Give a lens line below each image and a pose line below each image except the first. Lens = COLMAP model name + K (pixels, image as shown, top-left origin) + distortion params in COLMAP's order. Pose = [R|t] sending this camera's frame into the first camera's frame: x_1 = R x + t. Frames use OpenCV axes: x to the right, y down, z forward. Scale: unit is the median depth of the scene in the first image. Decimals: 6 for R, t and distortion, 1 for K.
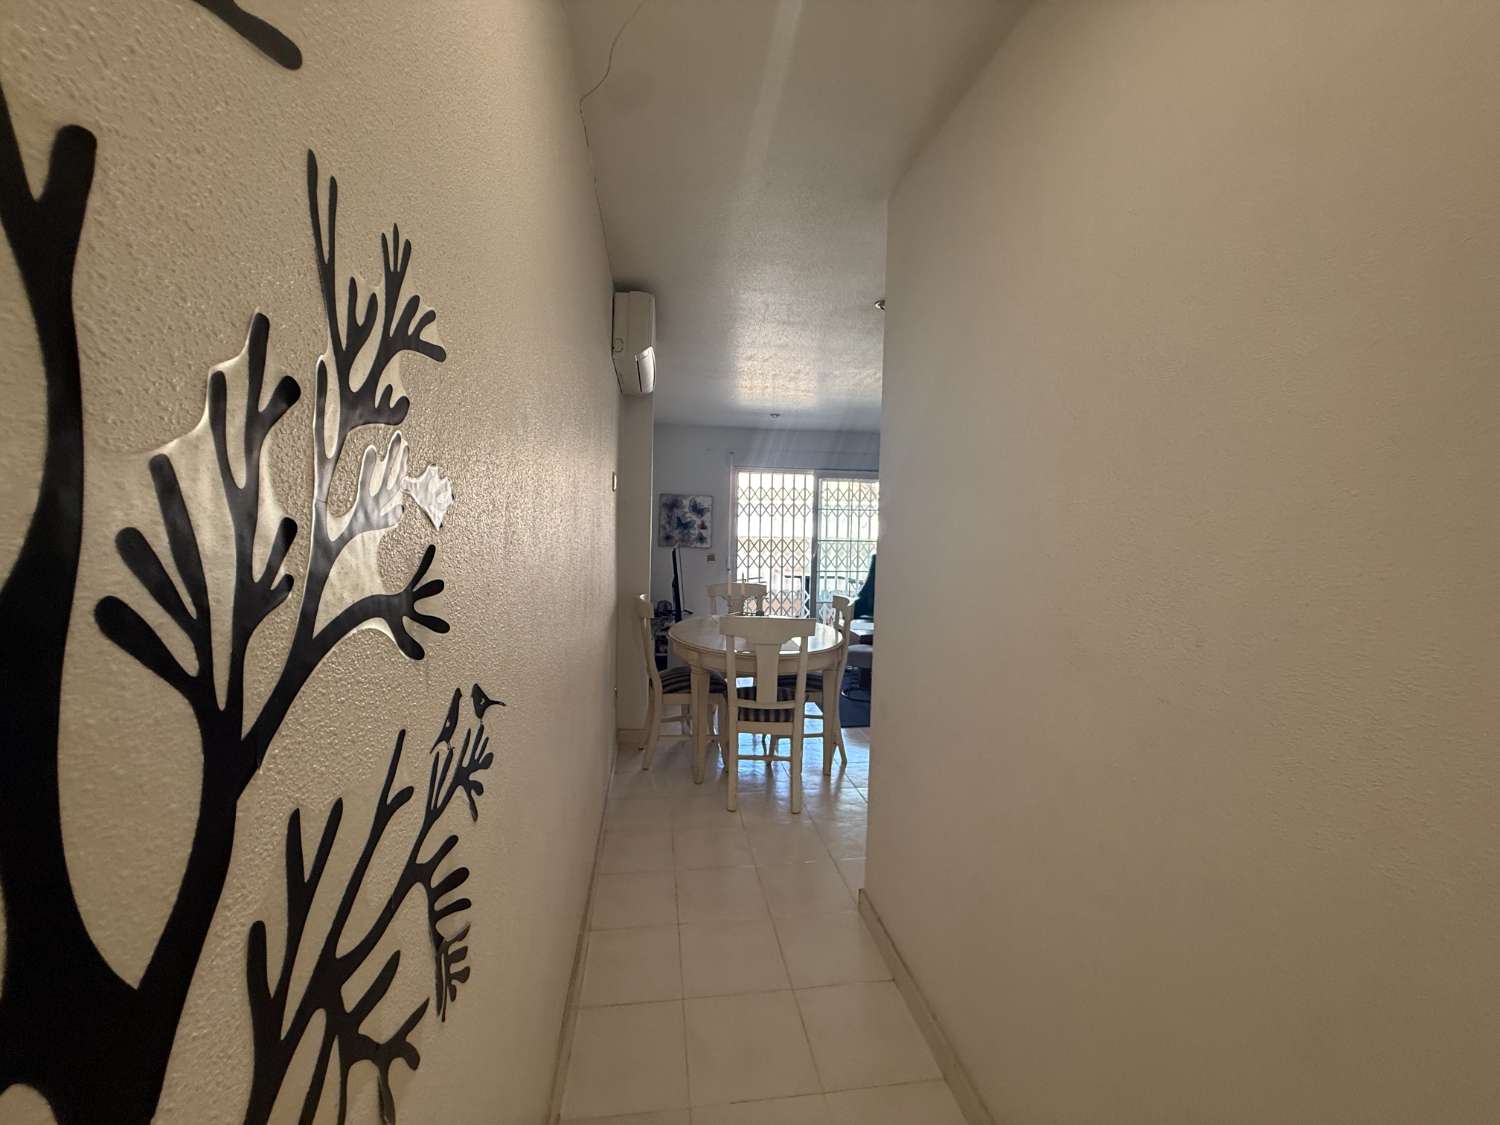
lens RADIAL K [[596.1, 0, 746.0], [0, 596.1, 562.9], [0, 0, 1]] dist [0.000676, -0.000622]
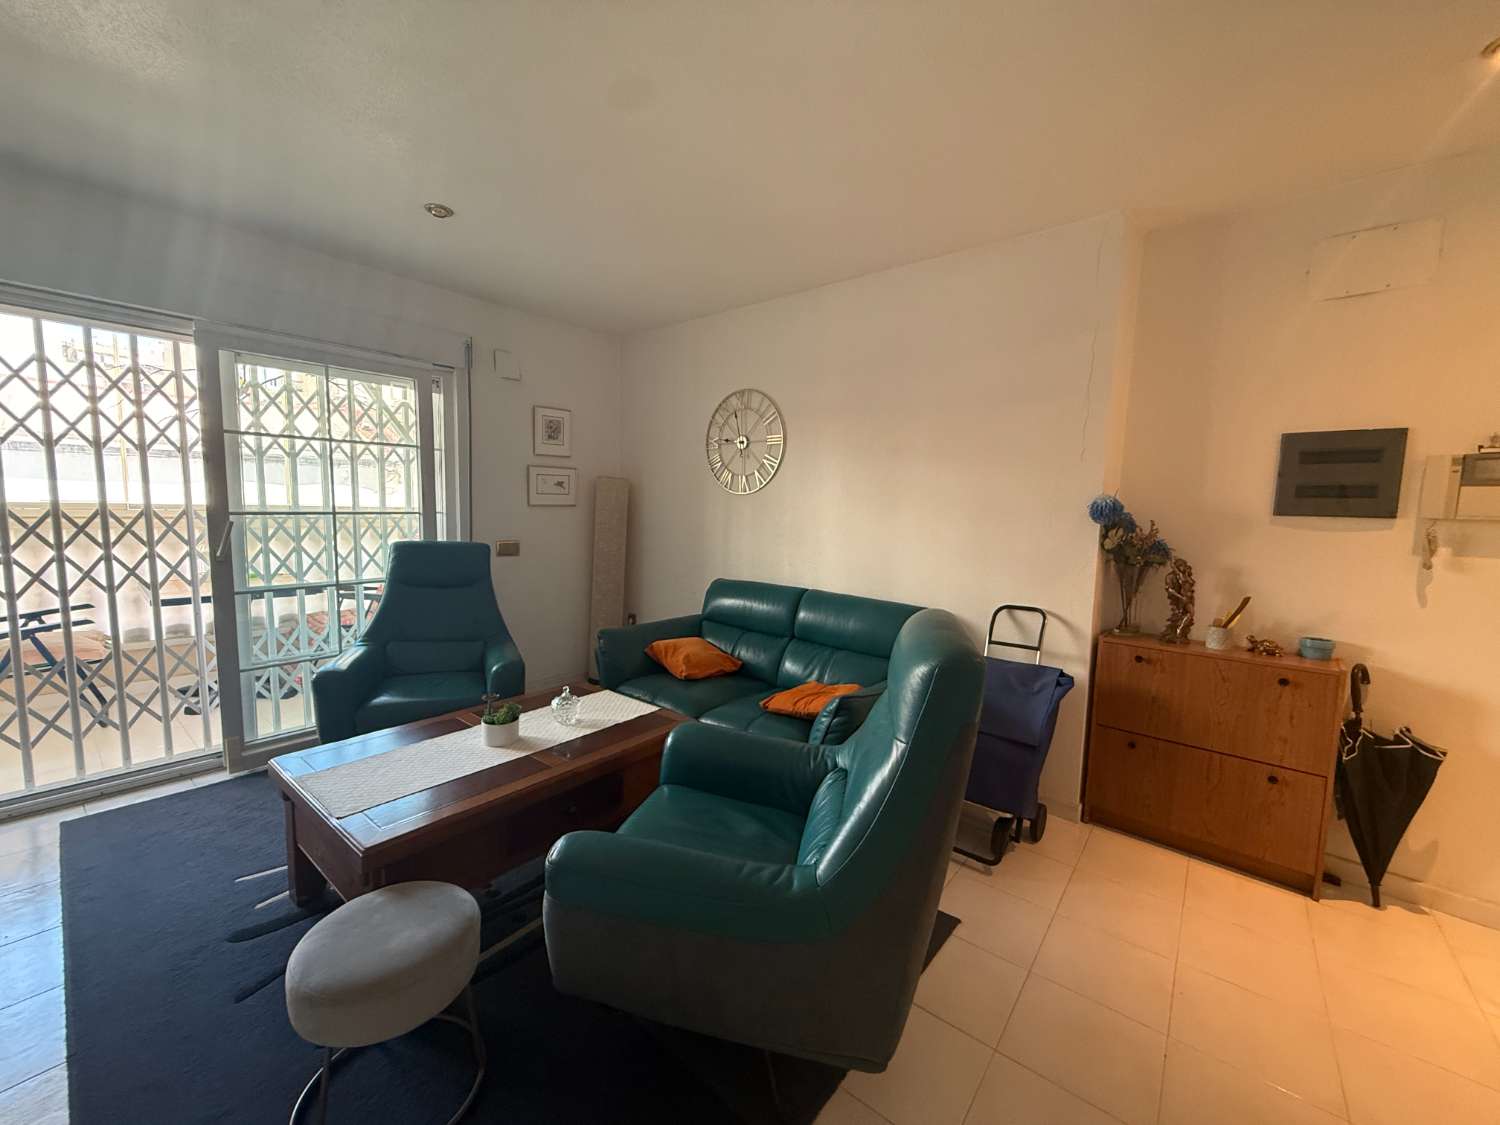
lens RADIAL K [[596.8, 0, 750.1], [0, 596.8, 562.4], [0, 0, 1]] dist [0.000848, 0.000032]
pose [[0.733626, -0.071384, 0.675794, 0.103655], [0.038987, 0.997251, 0.063015, -0.016812], [-0.678434, -0.019882, 0.734392, 0.485005]]
